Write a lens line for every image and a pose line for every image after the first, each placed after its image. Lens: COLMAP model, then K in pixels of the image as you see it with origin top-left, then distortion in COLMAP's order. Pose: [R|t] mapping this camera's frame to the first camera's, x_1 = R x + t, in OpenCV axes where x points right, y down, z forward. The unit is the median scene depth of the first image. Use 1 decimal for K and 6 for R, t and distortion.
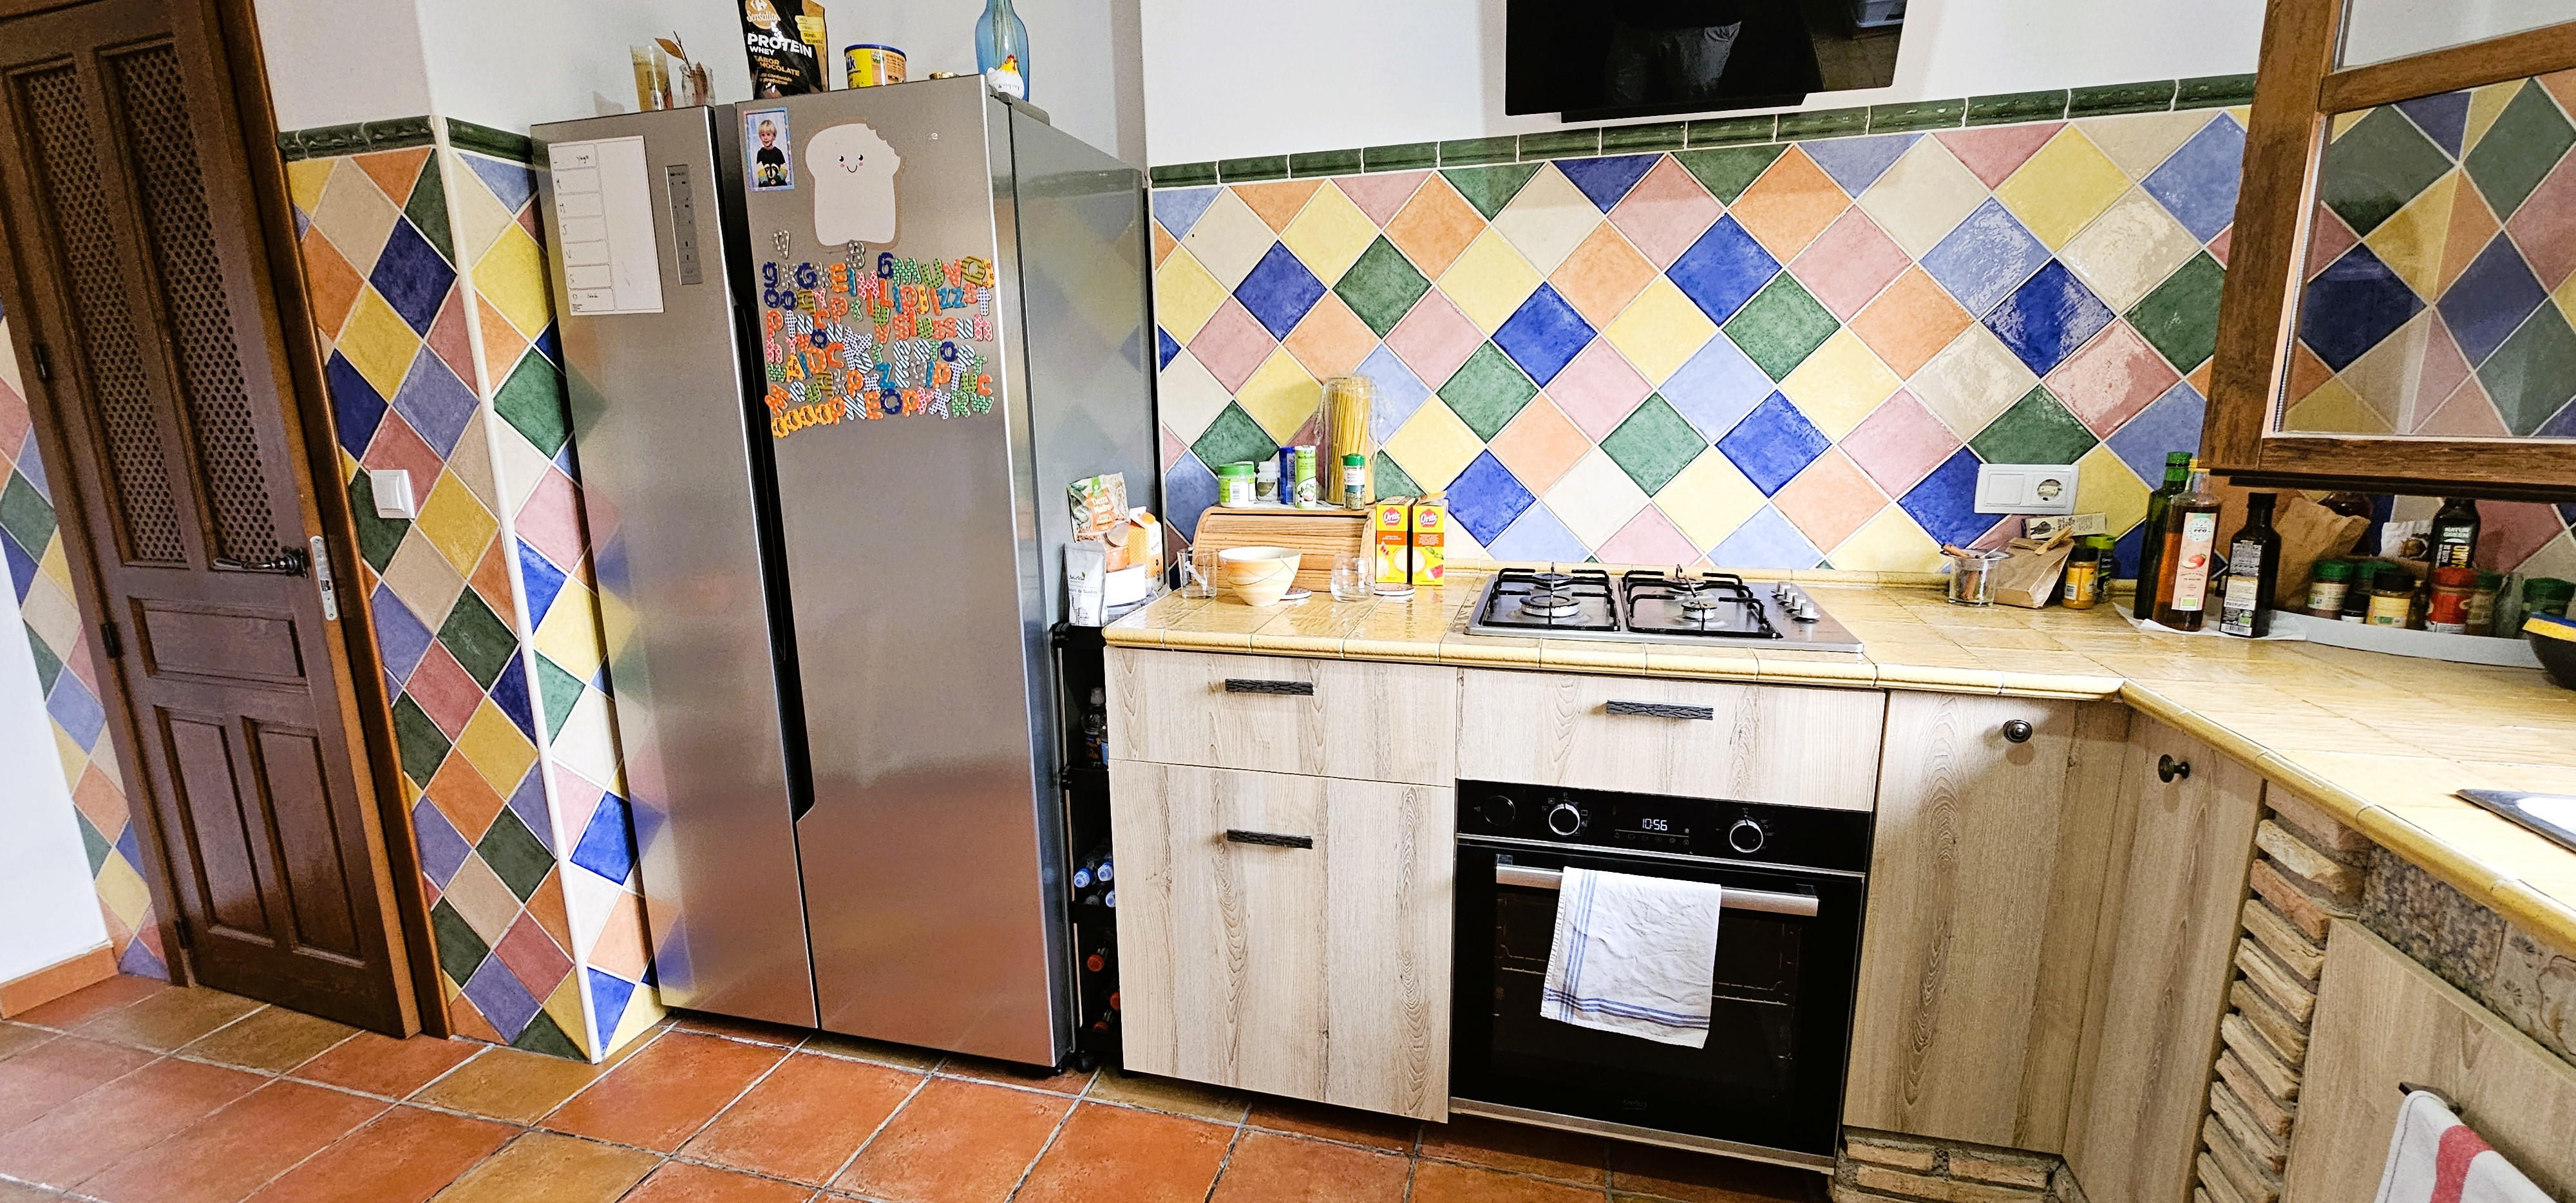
lens RADIAL K [[1054.7, 0, 1273.9], [0, 1054.7, 602.7], [0, 0, 1]] dist [-0.000594, 0.000464]
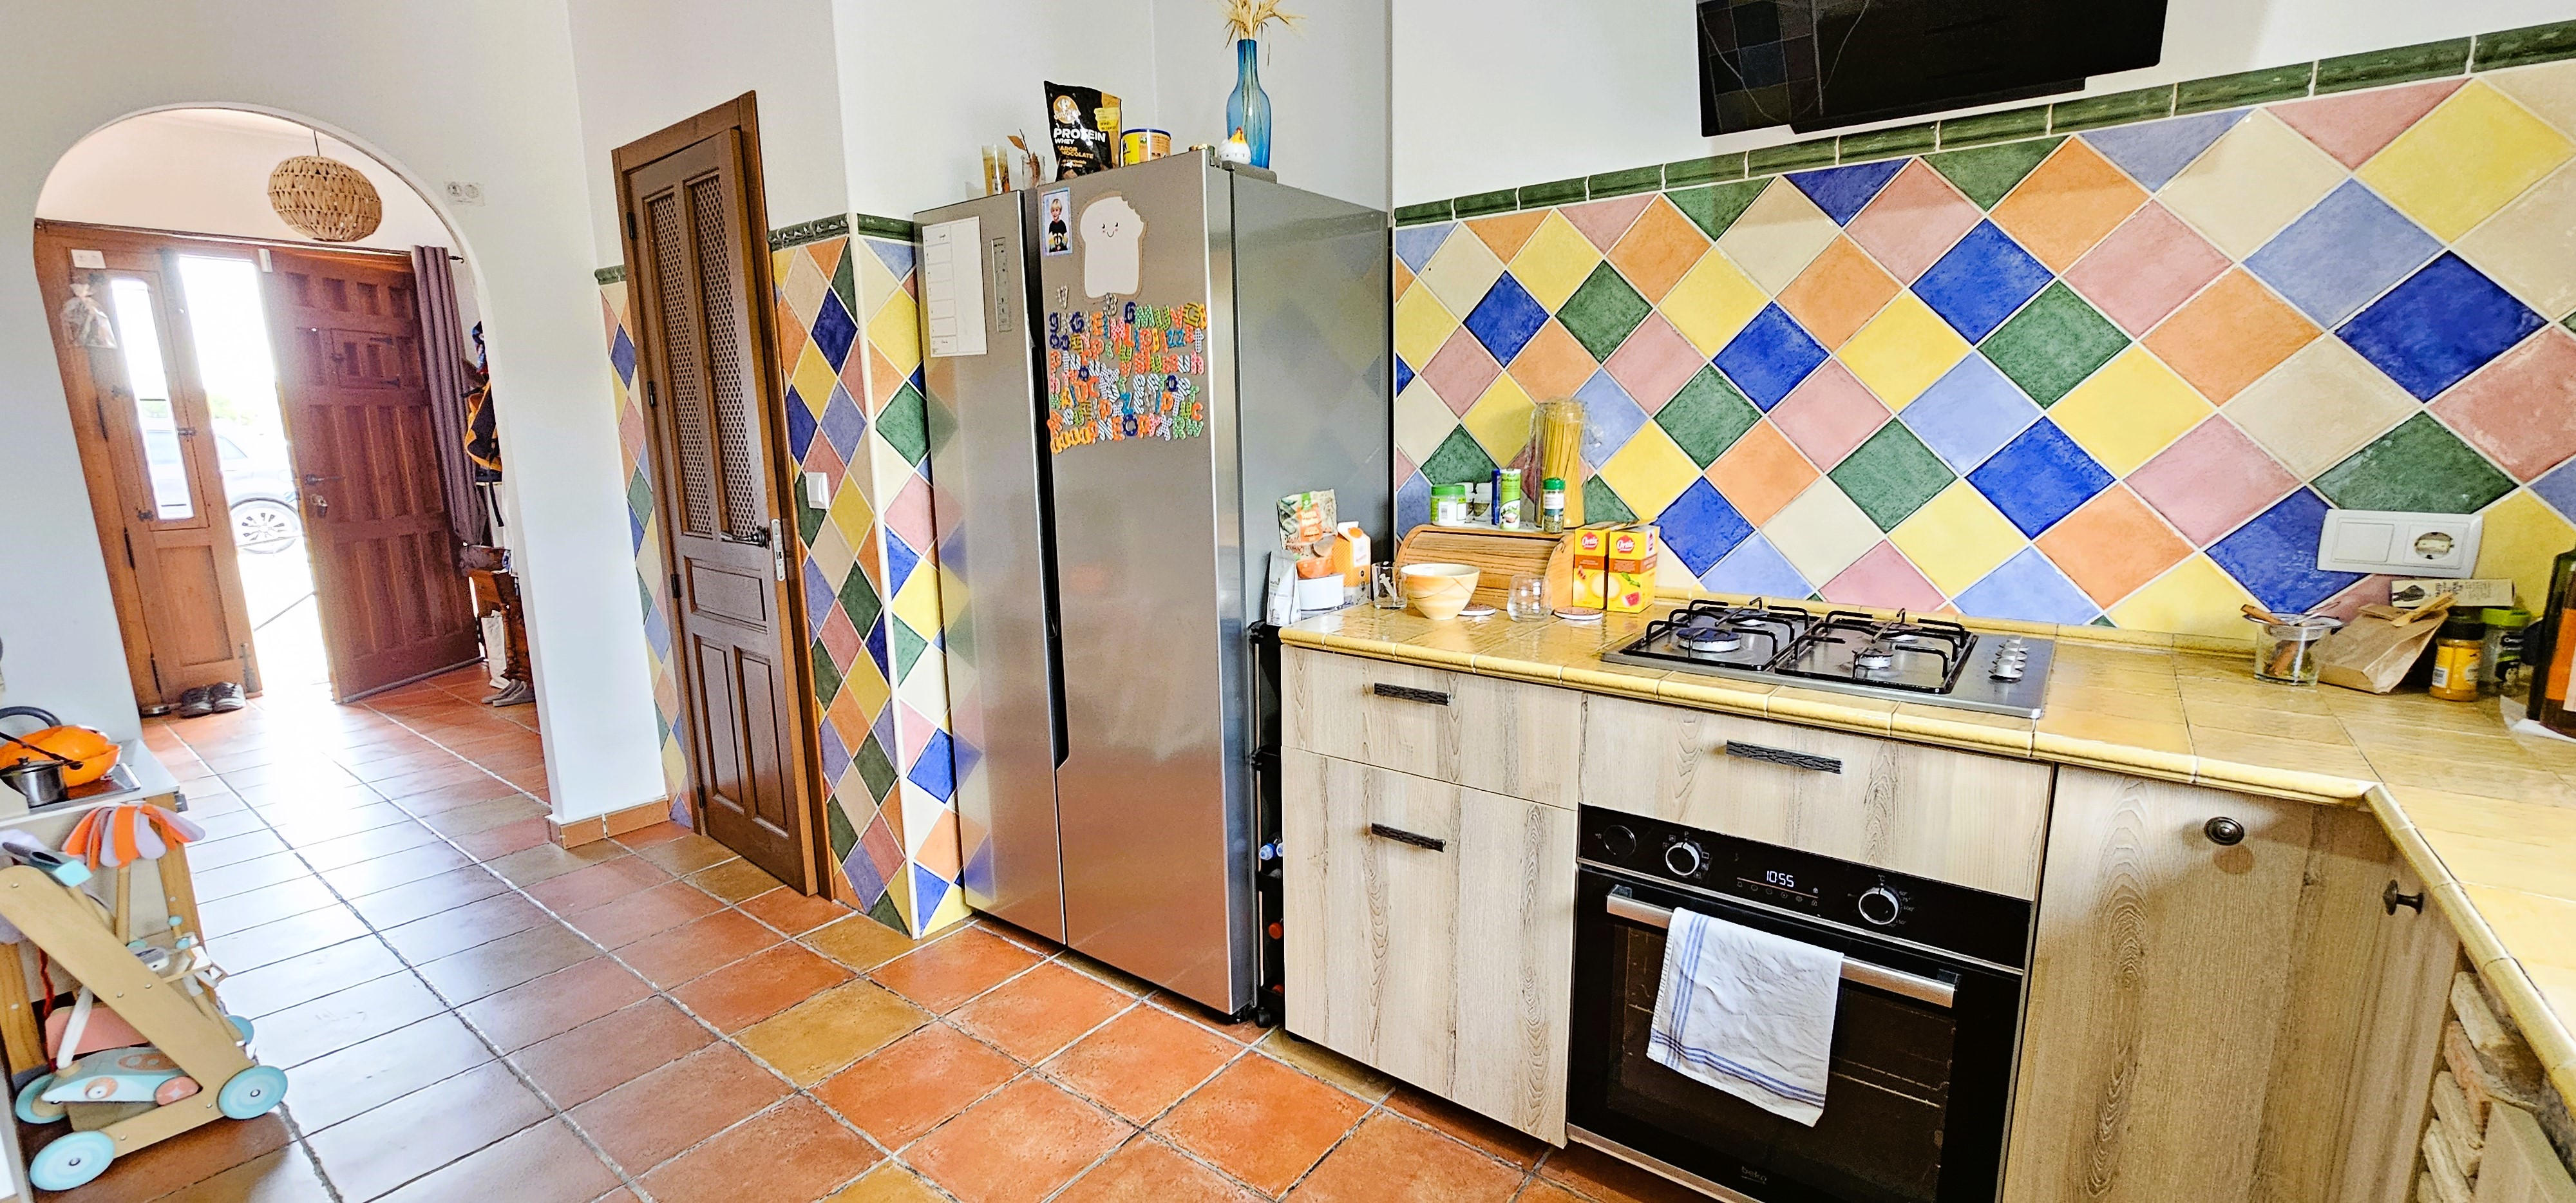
lens RADIAL K [[1054.7, 0, 1286.1], [0, 1054.7, 602.5], [0, 0, 1]] dist [-0.000594, 0.000464]
pose [[0.927247, 0.067513, -0.368314, 0.240554], [-0.072548, 0.997365, 0.000177, -0.003485], [0.367355, 0.026556, 0.929701, -0.038001]]
